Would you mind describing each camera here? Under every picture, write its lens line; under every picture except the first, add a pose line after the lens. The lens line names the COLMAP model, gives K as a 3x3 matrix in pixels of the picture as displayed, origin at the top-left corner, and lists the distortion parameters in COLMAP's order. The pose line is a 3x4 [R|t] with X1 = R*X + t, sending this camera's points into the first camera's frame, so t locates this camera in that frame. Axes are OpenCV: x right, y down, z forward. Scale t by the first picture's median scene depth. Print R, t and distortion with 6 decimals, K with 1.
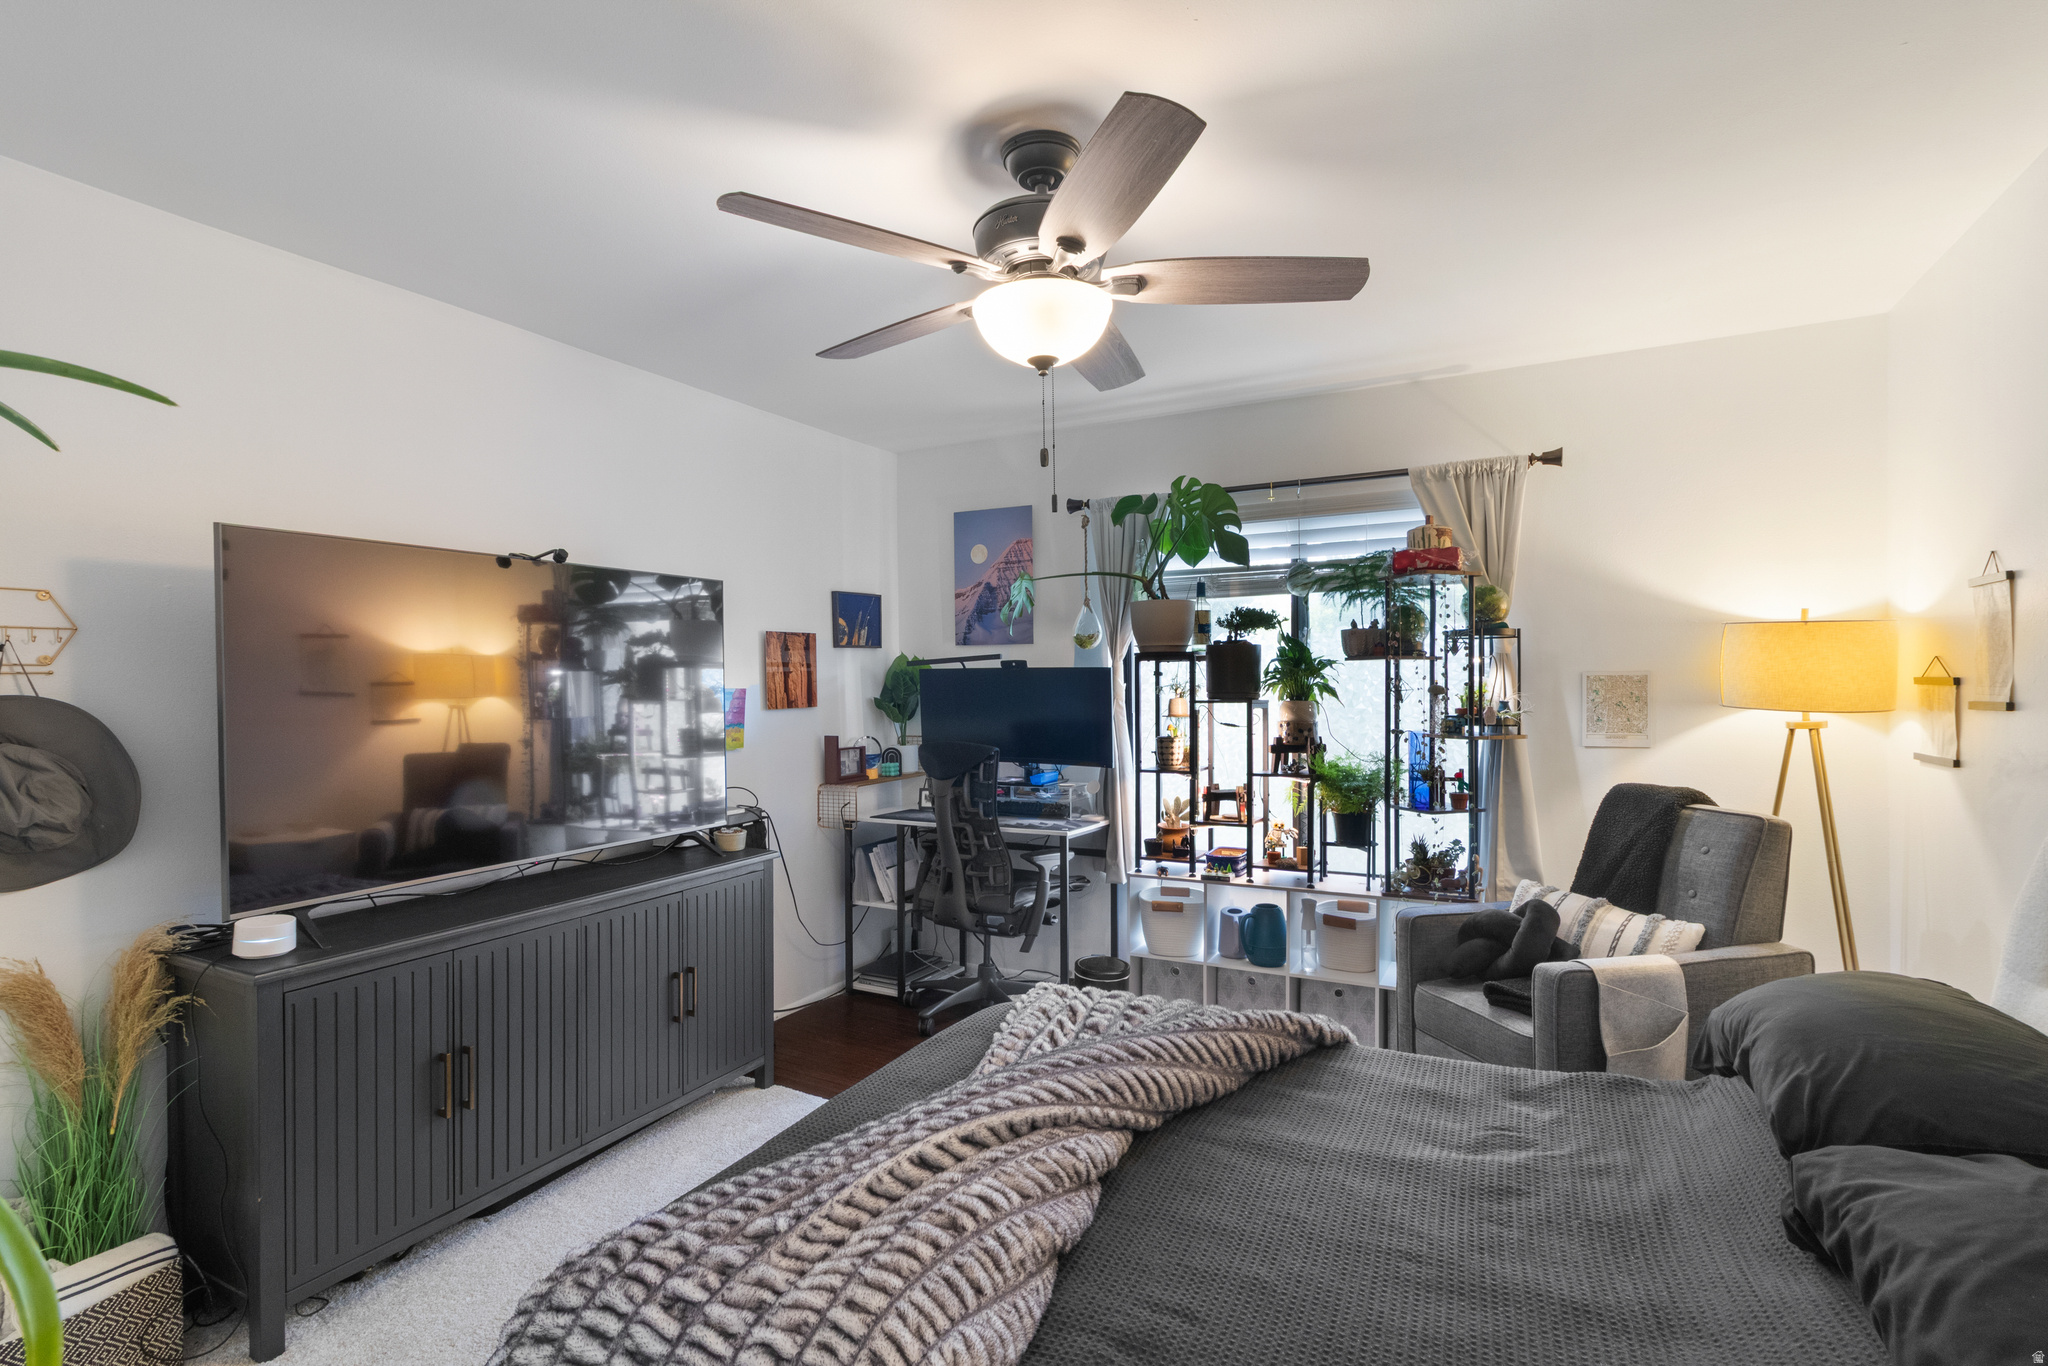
lens RADIAL K [[990.3, 0, 1024.0], [0, 990.3, 683.0], [0, 0, 1]] dist [0.000793, 0.000237]
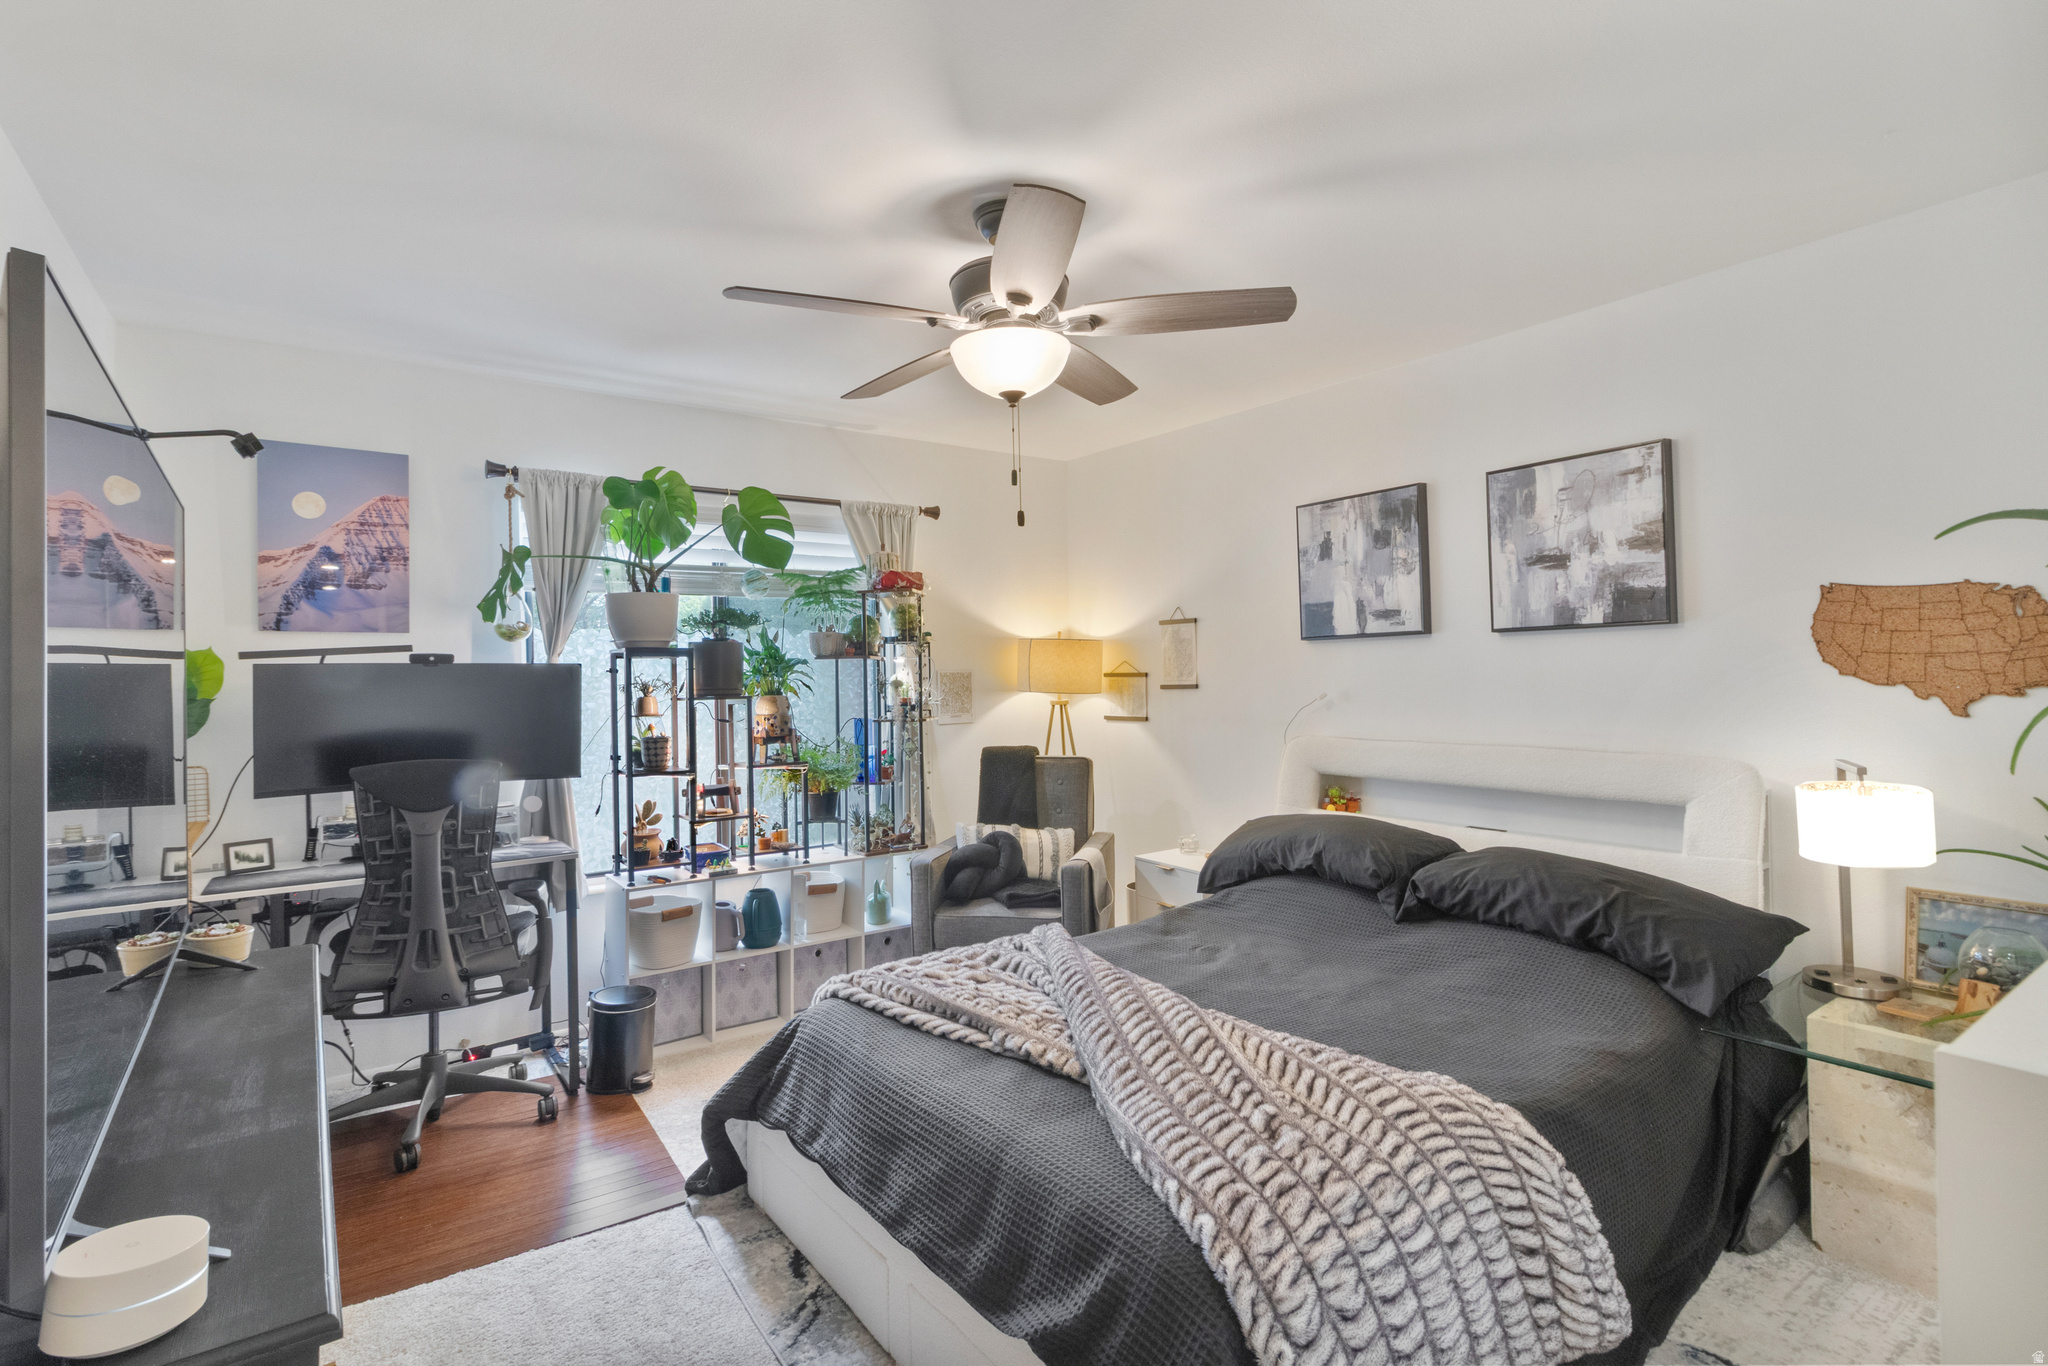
lens RADIAL K [[971.7, 0, 1026.7], [0, 971.7, 661.8], [0, 0, 1]] dist [0.002253, 0.001084]
pose [[0.442985, 0.011777, 0.896452, -0.564220], [0.012800, 0.999729, -0.019459, 0.004839], [-0.896437, 0.020095, 0.442714, 0.281253]]
